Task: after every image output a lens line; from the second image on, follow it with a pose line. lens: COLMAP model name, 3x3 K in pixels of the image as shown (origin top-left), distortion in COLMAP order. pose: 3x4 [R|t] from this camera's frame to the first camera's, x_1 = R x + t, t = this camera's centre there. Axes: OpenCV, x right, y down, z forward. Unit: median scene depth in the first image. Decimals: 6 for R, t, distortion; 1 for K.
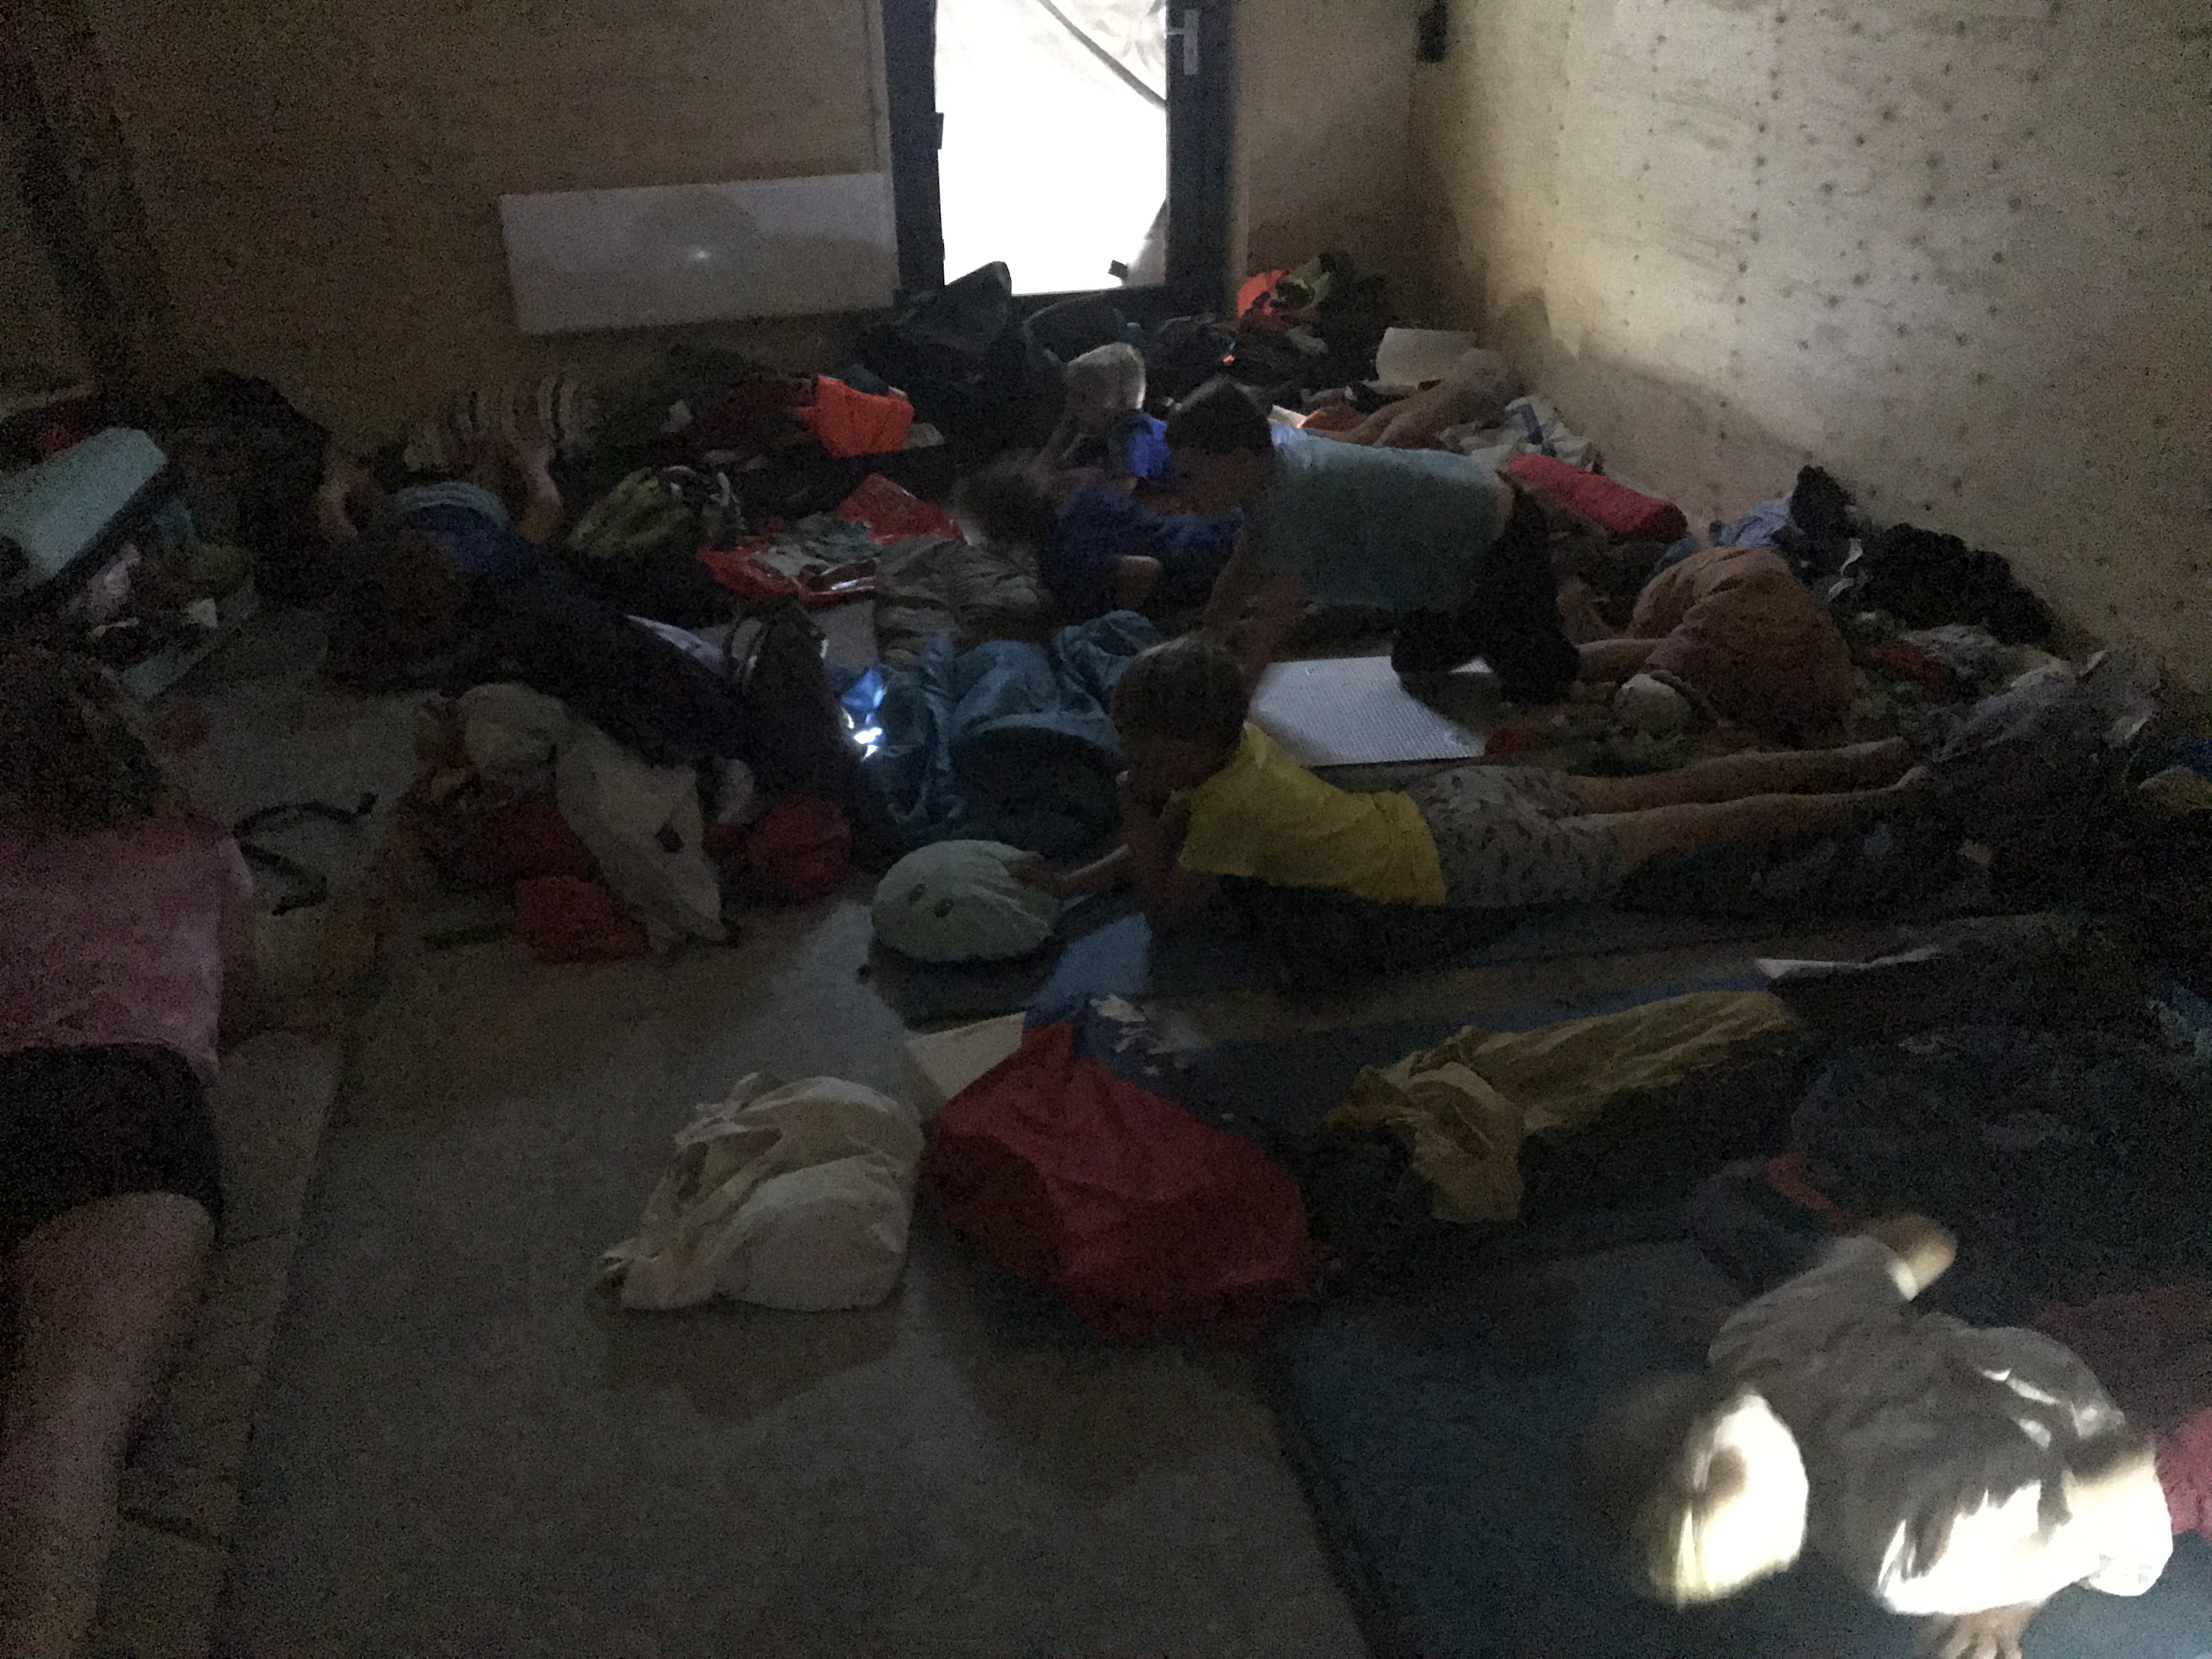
lens RADIAL K [[1843.2, 0, 1106.0], [0, 1843.2, 829.5], [0, 0, 1]] dist [0.056850, -0.059406]
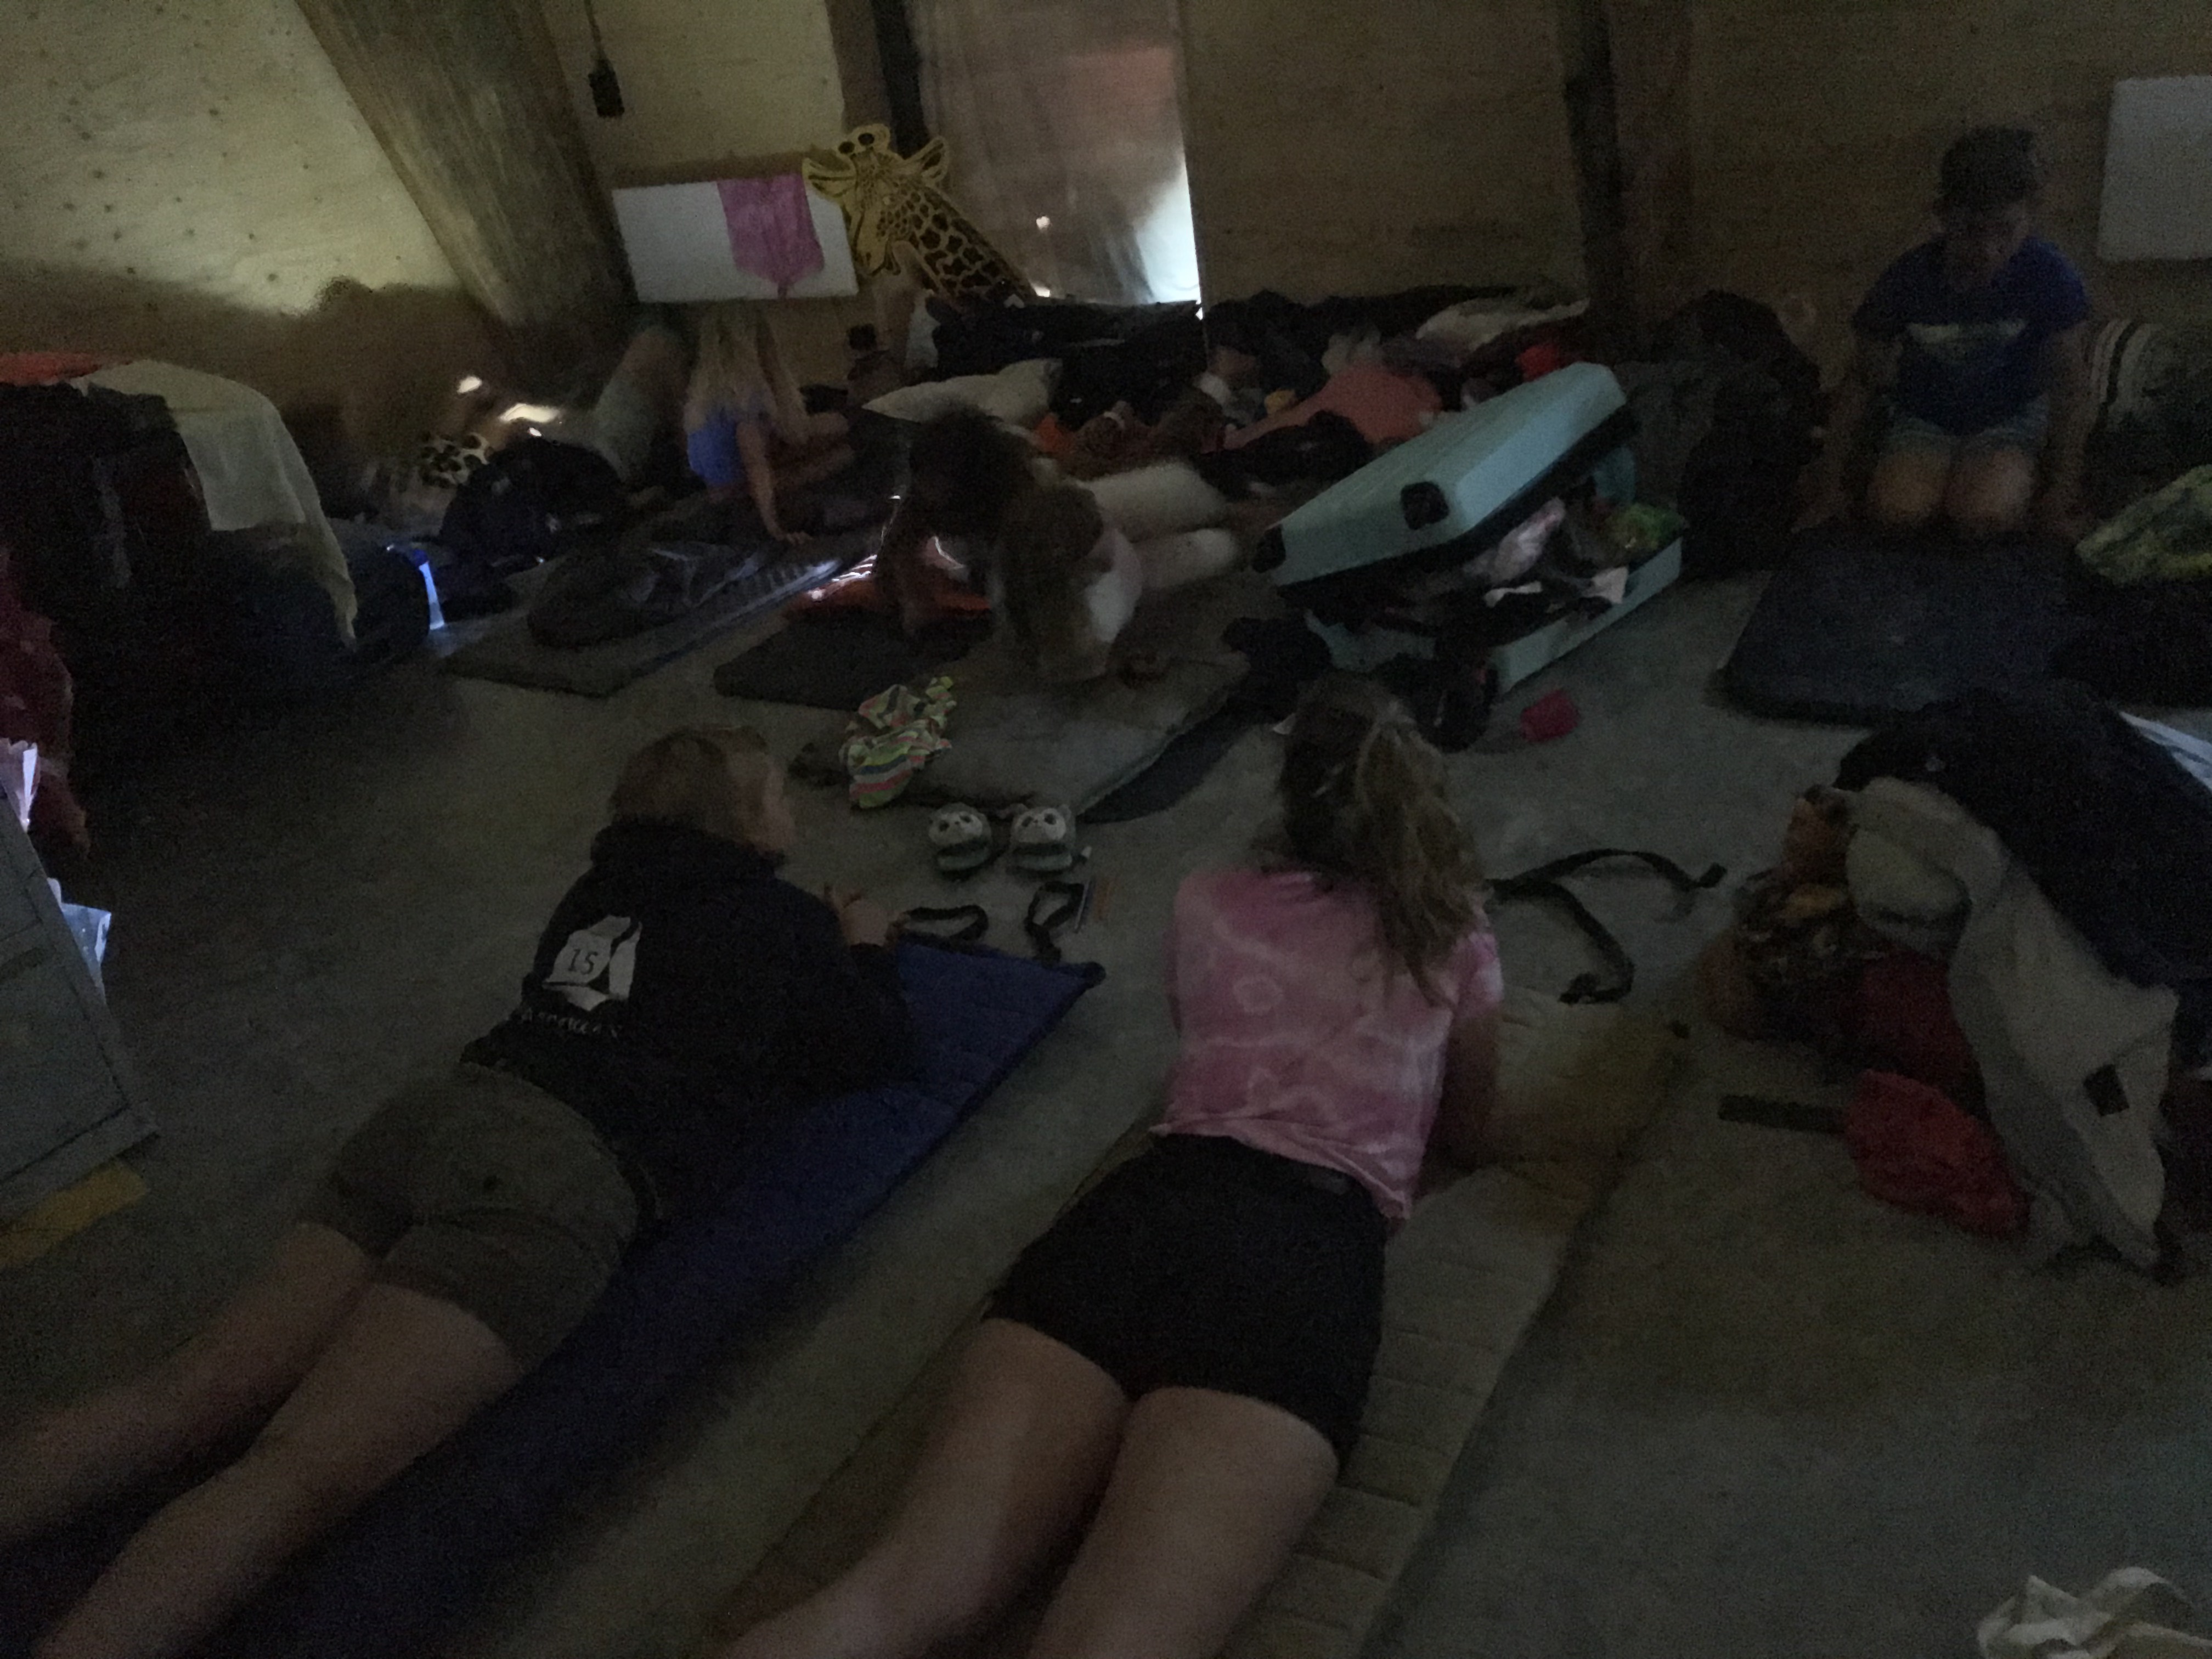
lens RADIAL K [[1843.2, 0, 1106.0], [0, 1843.2, 829.5], [0, 0, 1]] dist [0.056850, -0.059406]
pose [[0.720441, 0.248065, -0.647633, -0.082563], [-0.211281, 0.967956, 0.135725, -0.096571], [0.660549, 0.039051, 0.749767, 0.253852]]
